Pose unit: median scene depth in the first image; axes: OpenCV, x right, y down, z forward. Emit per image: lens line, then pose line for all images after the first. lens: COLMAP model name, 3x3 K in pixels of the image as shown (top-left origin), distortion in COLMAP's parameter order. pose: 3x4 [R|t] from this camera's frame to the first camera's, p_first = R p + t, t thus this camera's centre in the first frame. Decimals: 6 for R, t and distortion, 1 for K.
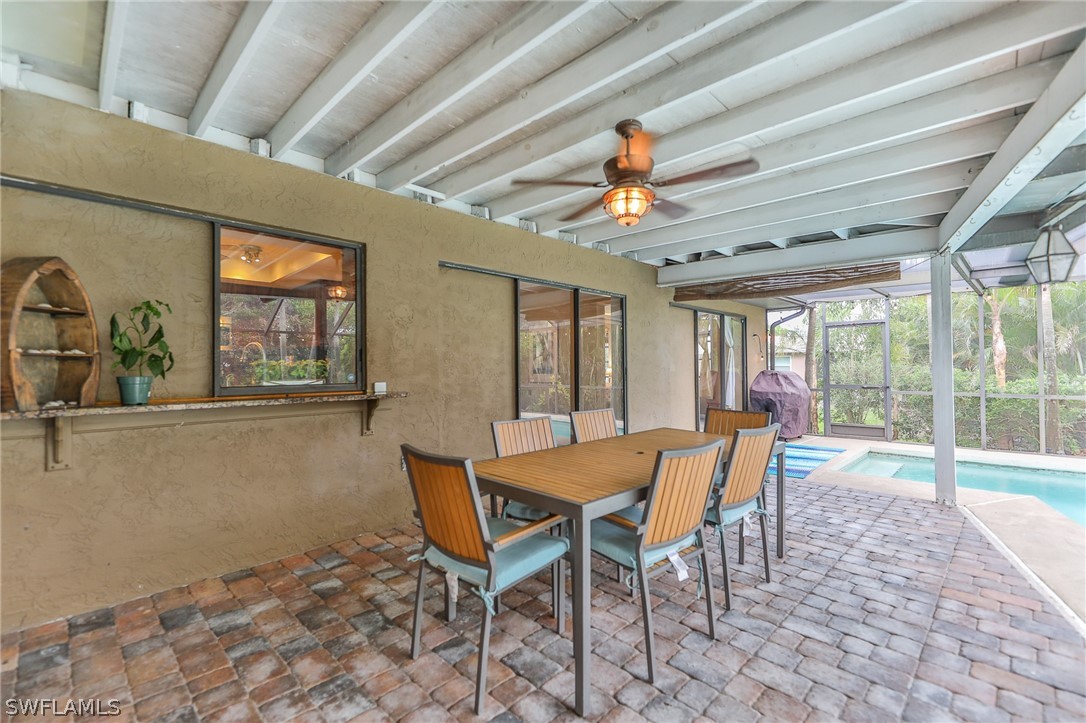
lens RADIAL K [[467.0, 0, 543.0], [0, 467.0, 361.5], [0, 0, 1]] dist [-0.000360, -0.000096]
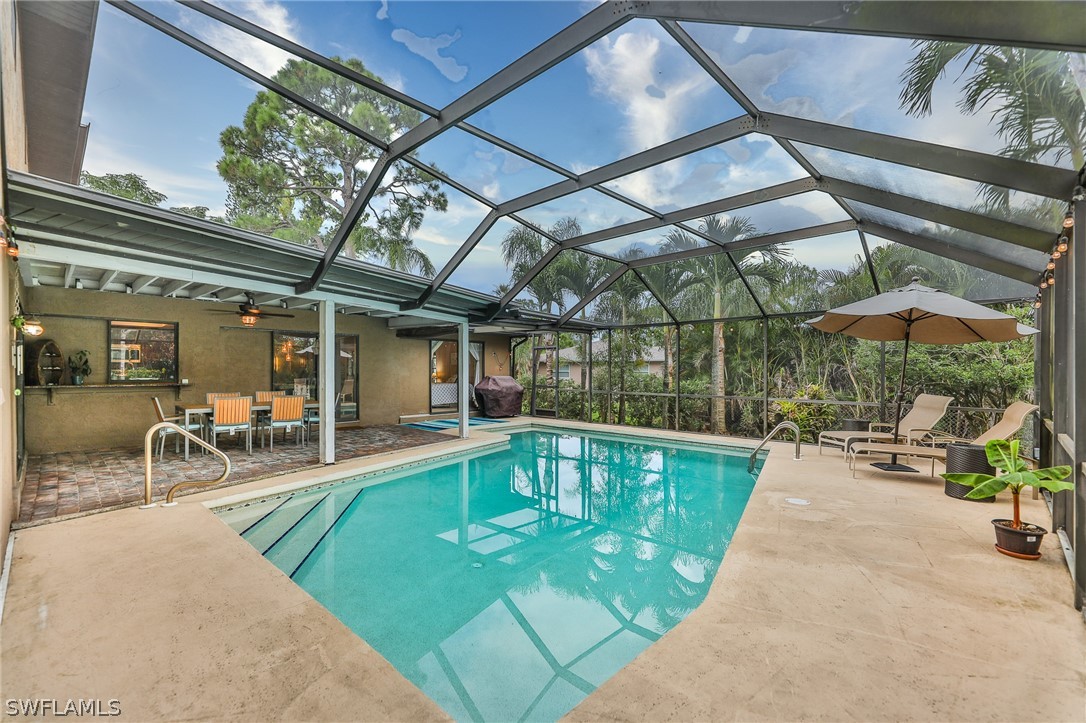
lens RADIAL K [[472.6, 0, 548.5], [0, 472.6, 371.2], [0, 0, 1]] dist [0.001354, 0.000158]
pose [[0.999826, 0.004950, 0.017997, 1.732820], [-0.005121, 0.999942, 0.009471, -0.035338], [-0.017949, -0.009562, 0.999793, -1.730924]]
